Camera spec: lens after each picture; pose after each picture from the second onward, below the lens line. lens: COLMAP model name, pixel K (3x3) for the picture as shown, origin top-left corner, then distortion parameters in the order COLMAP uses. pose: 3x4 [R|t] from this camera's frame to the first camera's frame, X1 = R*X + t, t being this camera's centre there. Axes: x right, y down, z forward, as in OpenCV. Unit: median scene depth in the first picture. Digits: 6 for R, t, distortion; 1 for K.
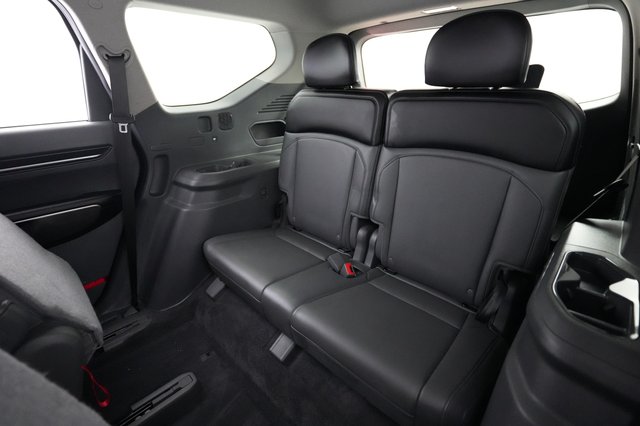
lens RADIAL K [[296.4, 0, 320.0], [0, 296.4, 213.0], [0, 0, 1]] dist [-0.002505, -0.000584]
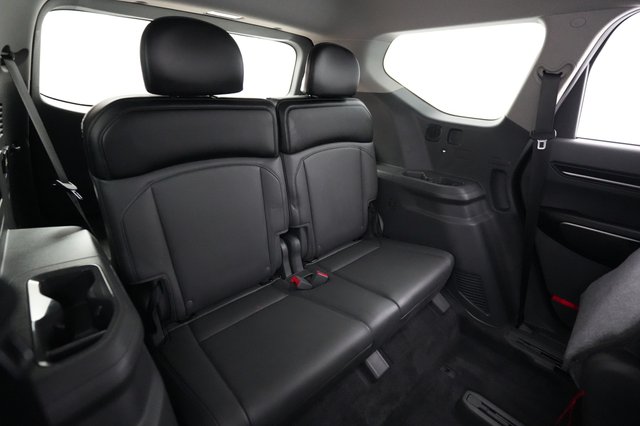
lens RADIAL K [[304.7, 0, 320.7], [0, 304.7, 224.4], [0, 0, 1]] dist [0.000832, 0.000273]
pose [[0.045188, -0.399877, 0.915454, -0.784253], [0.380130, 0.854336, 0.354416, -0.324282], [-0.923829, 0.331976, 0.190611, 0.726095]]
